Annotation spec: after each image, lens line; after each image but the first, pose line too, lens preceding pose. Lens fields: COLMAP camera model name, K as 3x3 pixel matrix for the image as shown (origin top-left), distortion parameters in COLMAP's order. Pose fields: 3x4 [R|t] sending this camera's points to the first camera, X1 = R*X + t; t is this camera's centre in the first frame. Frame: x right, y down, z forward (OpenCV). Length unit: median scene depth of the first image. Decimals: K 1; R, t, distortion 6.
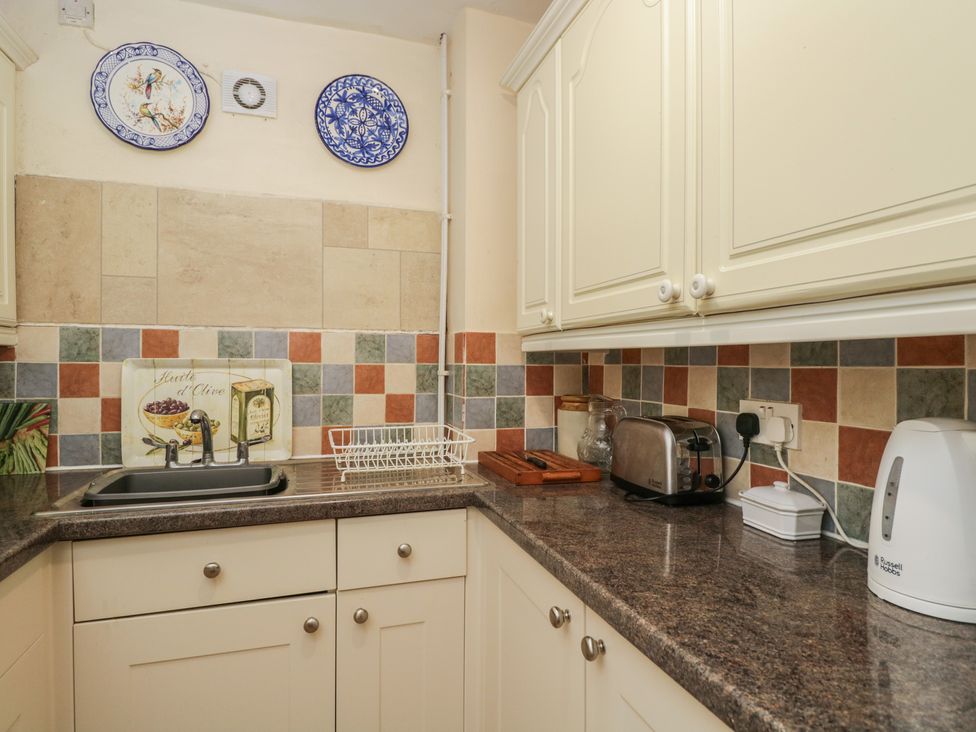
lens RADIAL K [[555.0, 0, 486.1], [0, 555.0, 371.5], [0, 0, 1]] dist [-0.002274, -0.009570]
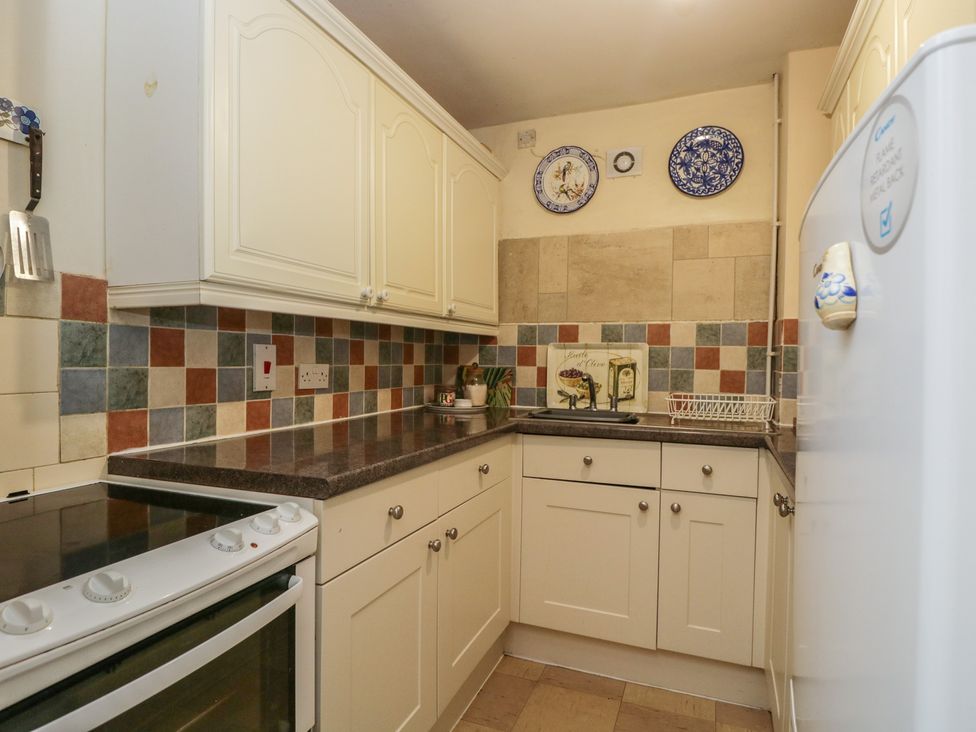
lens RADIAL K [[555.0, 0, 486.4], [0, 555.0, 366.2], [0, 0, 1]] dist [-0.002274, -0.009570]
pose [[0.766272, 0.015503, -0.642329, 0.249055], [-0.015857, 0.999861, 0.005216, 0.036872], [0.642321, 0.006188, 0.766411, -0.361271]]
